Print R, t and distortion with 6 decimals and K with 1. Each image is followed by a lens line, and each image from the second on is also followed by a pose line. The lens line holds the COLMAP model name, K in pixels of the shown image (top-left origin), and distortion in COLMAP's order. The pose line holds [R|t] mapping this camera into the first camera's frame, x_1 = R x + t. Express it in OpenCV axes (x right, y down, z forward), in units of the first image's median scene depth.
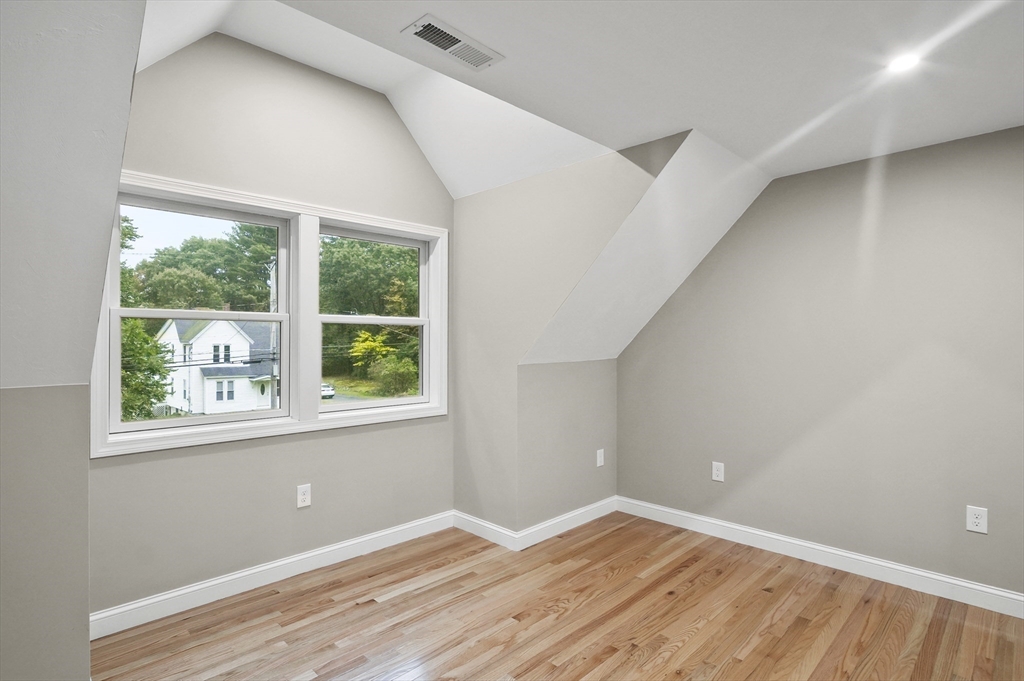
lens RADIAL K [[528.2, 0, 516.8], [0, 528.2, 340.0], [0, 0, 1]] dist [-0.017409, 0.007166]
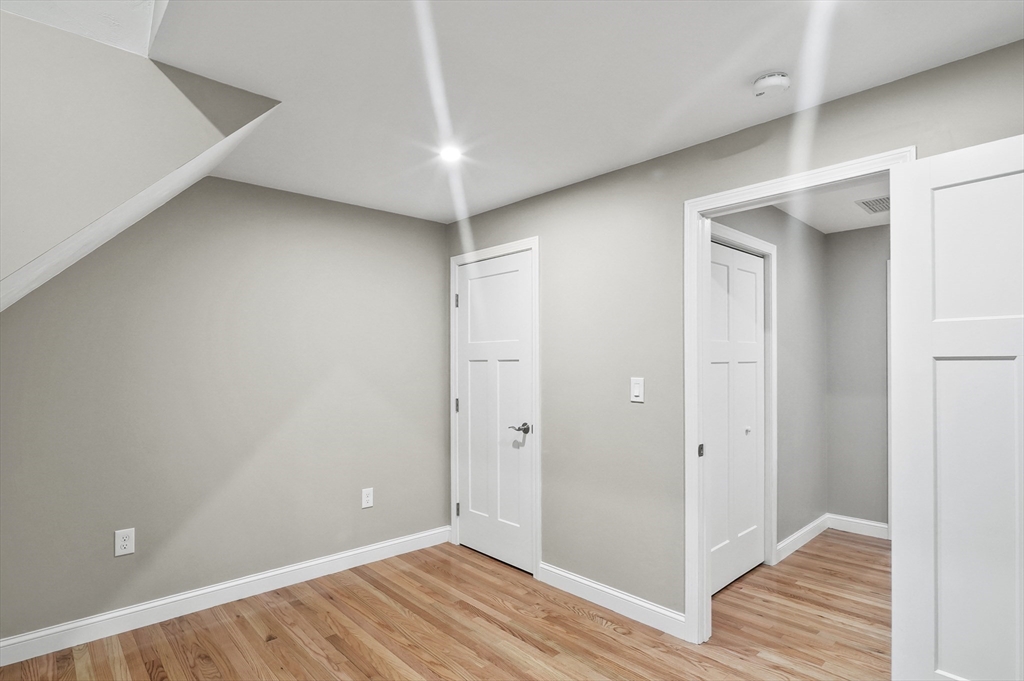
lens RADIAL K [[528.2, 0, 513.6], [0, 528.2, 357.1], [0, 0, 1]] dist [-0.017409, 0.007166]
pose [[0.048509, 0.005116, 0.998810, -0.392524], [0.001458, 0.999985, -0.005193, -0.002318], [-0.998822, 0.001708, 0.048501, 0.518611]]
